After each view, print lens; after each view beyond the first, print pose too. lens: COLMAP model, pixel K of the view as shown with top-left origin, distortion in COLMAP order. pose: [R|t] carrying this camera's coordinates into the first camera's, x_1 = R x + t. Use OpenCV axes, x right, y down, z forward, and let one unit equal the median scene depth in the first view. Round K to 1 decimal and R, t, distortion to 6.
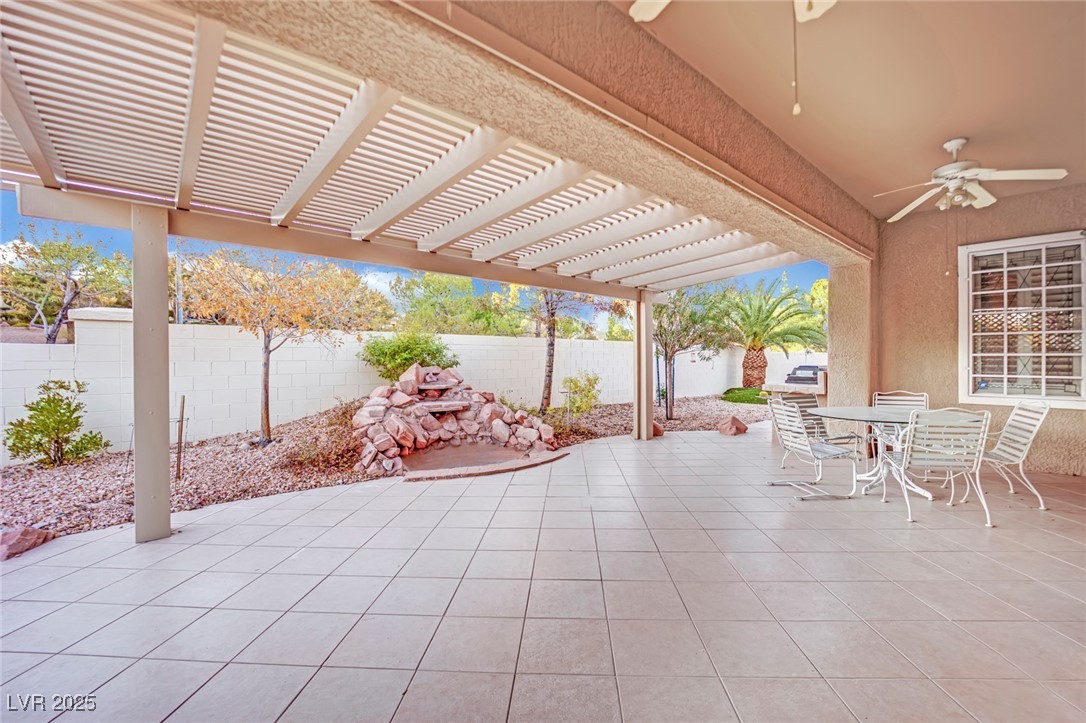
lens RADIAL K [[492.7, 0, 543.0], [0, 492.7, 361.5], [0, 0, 1]] dist [-0.039256, 0.000054]
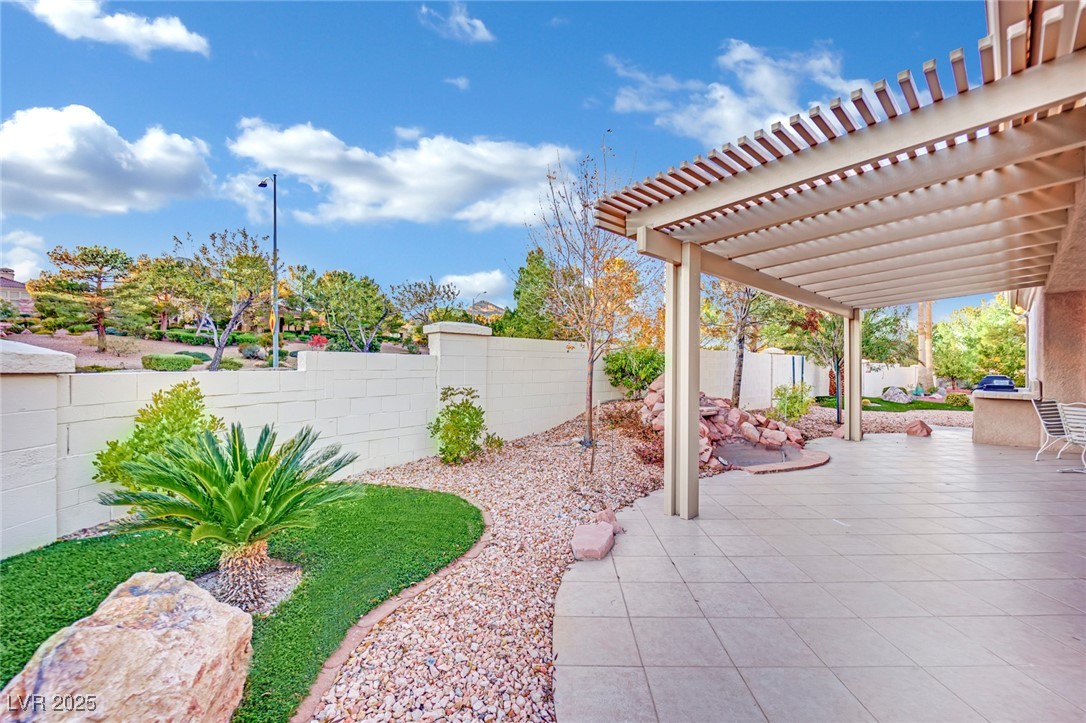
lens RADIAL K [[483.0, 0, 543.0], [0, 483.0, 361.5], [0, 0, 1]] dist [-0.041239, -0.000119]
pose [[0.999992, 0.003915, -0.000208, -0.572279], [-0.003918, 0.999841, -0.017378, -0.001937], [0.000140, 0.017379, 0.999849, -0.108189]]
